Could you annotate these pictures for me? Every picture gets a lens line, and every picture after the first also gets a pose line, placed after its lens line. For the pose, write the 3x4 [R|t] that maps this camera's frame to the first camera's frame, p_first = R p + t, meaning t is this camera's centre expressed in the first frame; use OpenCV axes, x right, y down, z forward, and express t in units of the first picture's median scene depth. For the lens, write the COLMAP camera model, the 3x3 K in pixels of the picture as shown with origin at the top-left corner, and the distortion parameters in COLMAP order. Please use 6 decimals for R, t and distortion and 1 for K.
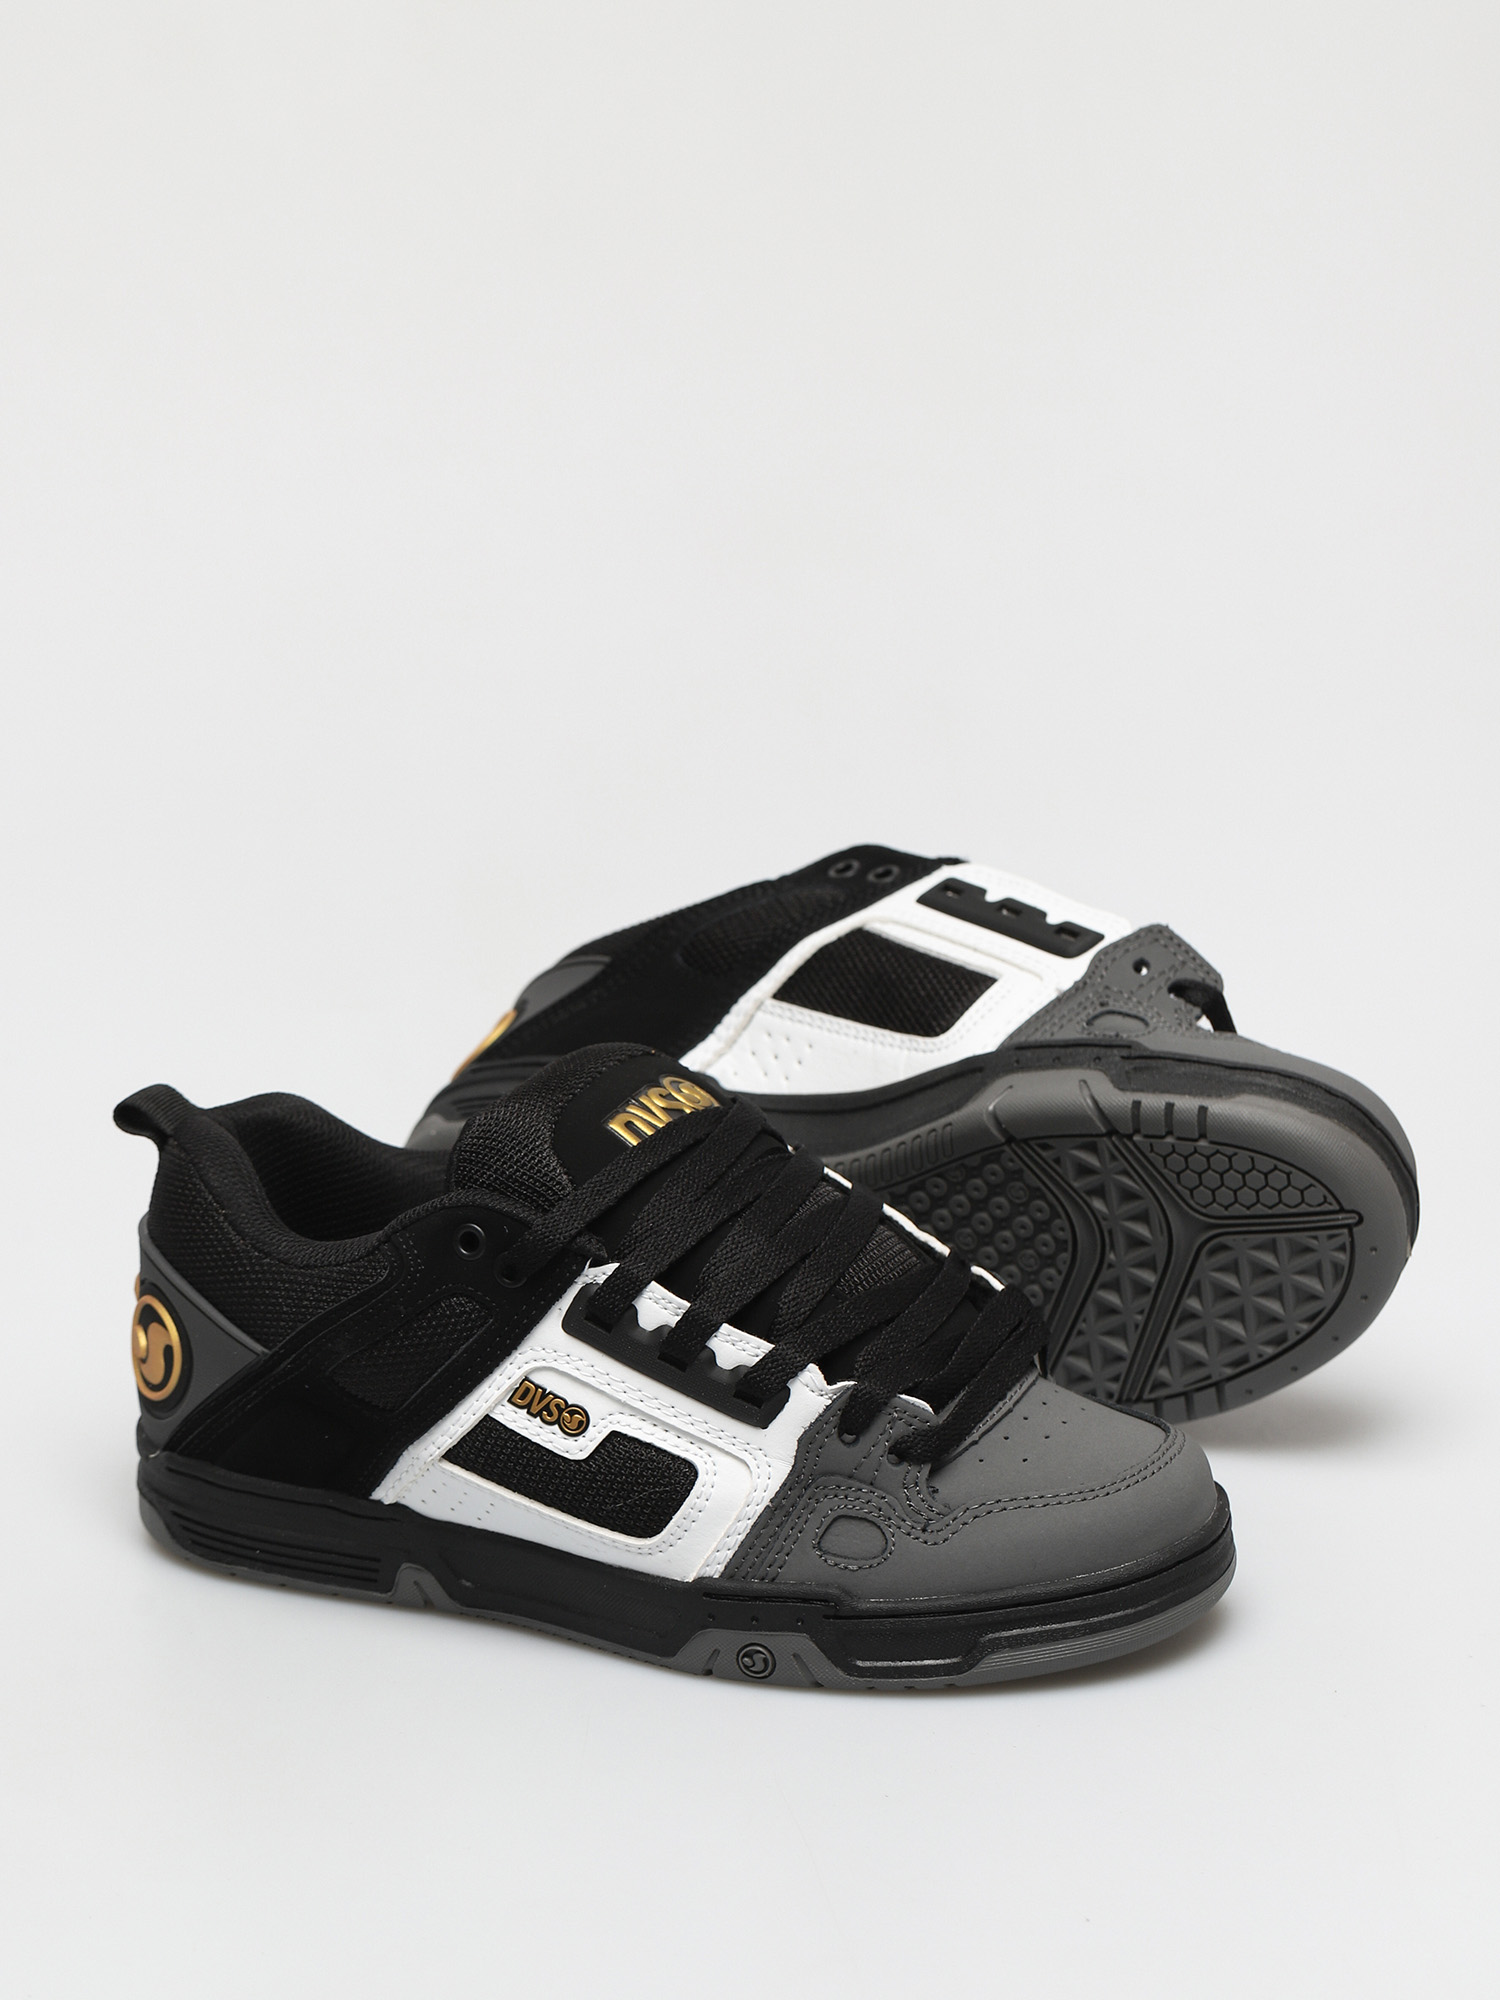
lens RADIAL K [[8284.7, 0, 747.3], [0, 8284.7, 998.4], [0, 0, 1]] dist [-0.053184, 0.000000]
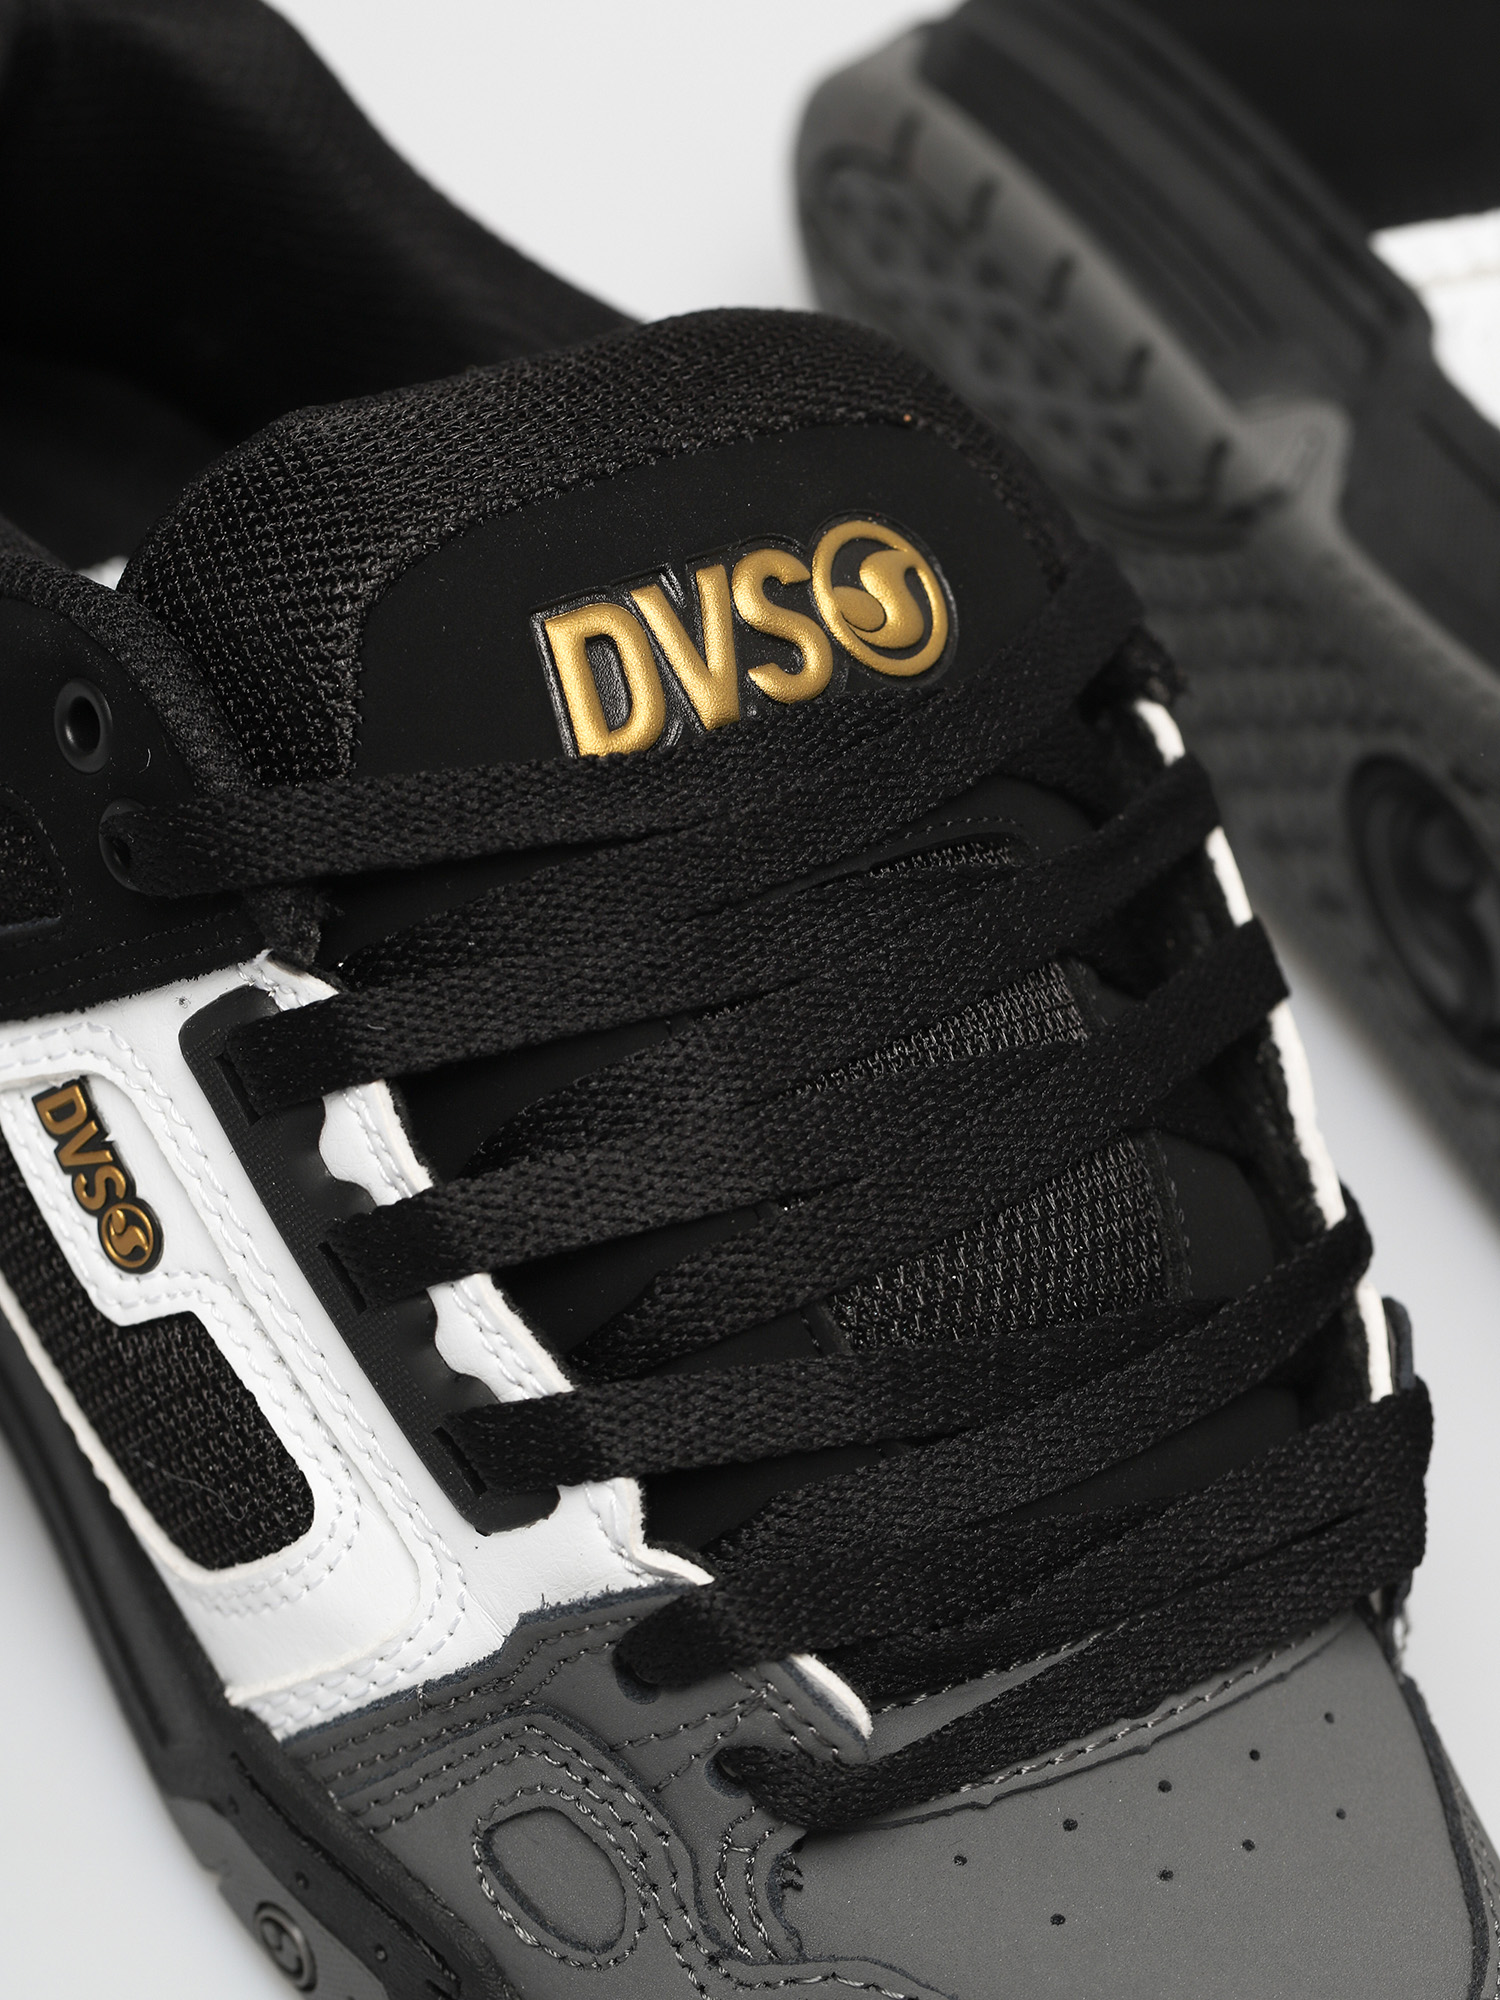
lens RADIAL K [[8284.7, 0, 752.6], [0, 8284.7, 995.6], [0, 0, 1]] dist [-0.053184, 0.000000]
pose [[0.825258, 0.518149, -0.224656, 0.086453], [-0.389626, 0.810326, 0.437680, -0.142951], [0.408828, -0.273667, 0.870612, 0.671674]]
